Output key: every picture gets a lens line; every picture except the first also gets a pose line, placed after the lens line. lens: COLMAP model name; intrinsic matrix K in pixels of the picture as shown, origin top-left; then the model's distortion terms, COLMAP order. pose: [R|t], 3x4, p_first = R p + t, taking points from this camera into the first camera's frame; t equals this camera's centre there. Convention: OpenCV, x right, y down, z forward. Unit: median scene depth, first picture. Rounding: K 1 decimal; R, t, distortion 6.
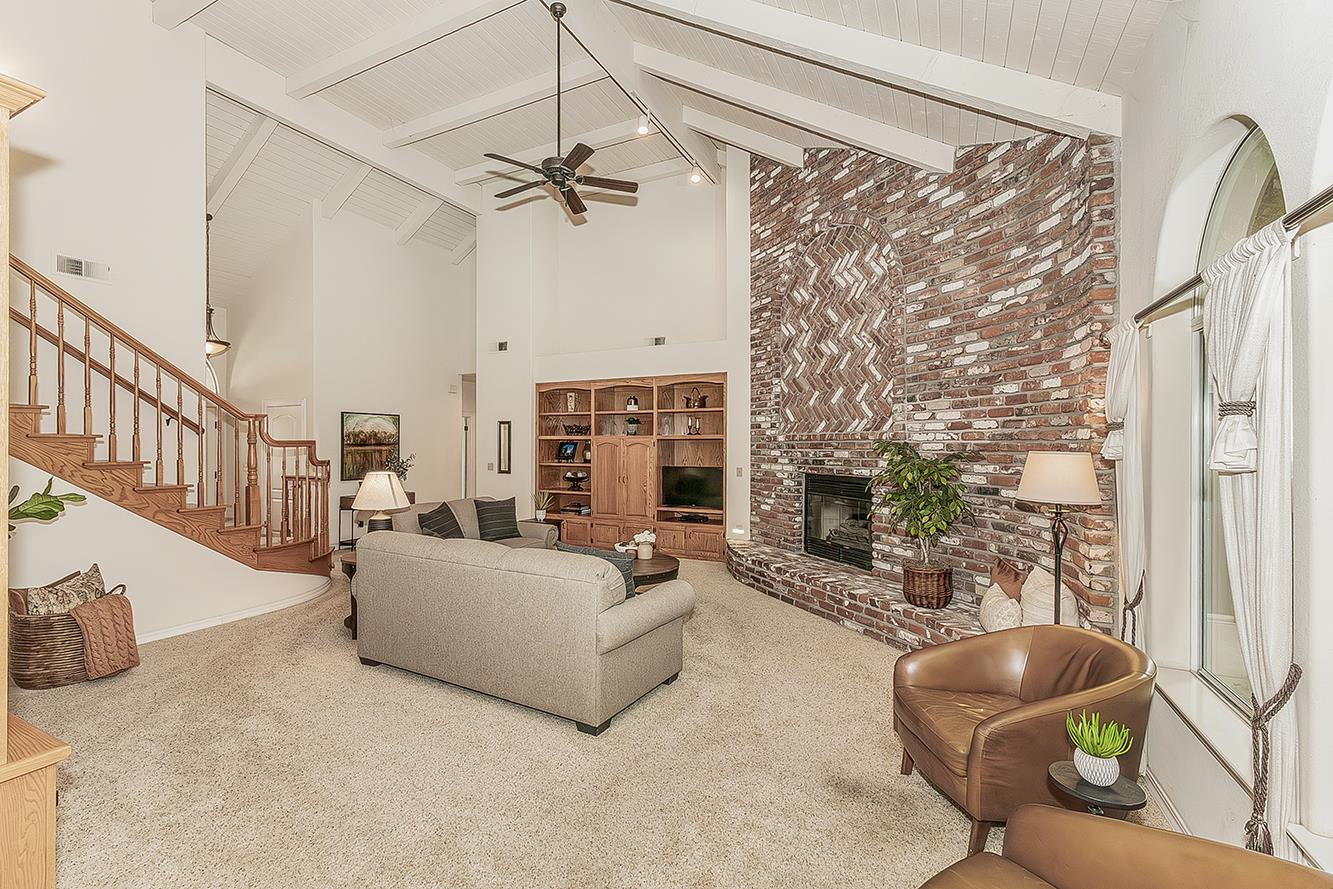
lens RADIAL K [[570.7, 0, 672.2], [0, 570.7, 451.4], [0, 0, 1]] dist [0.001602, 0.000191]
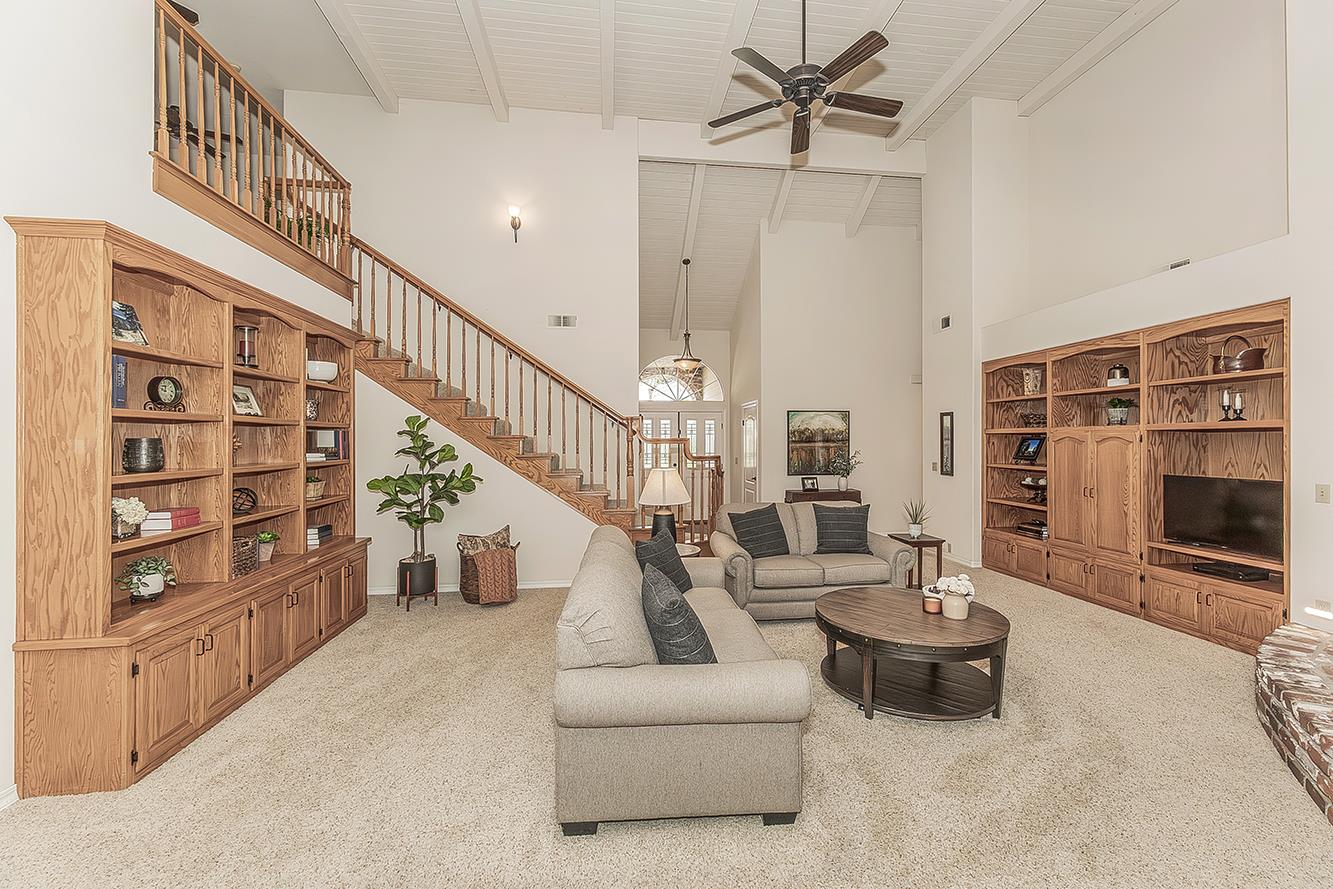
lens RADIAL K [[570.7, 0, 672.2], [0, 570.7, 451.4], [0, 0, 1]] dist [0.001602, 0.000191]
pose [[0.571729, 0.010003, -0.820382, 0.172404], [-0.004436, 0.999949, 0.009101, -0.002045], [0.820431, -0.001565, 0.571744, 0.216414]]
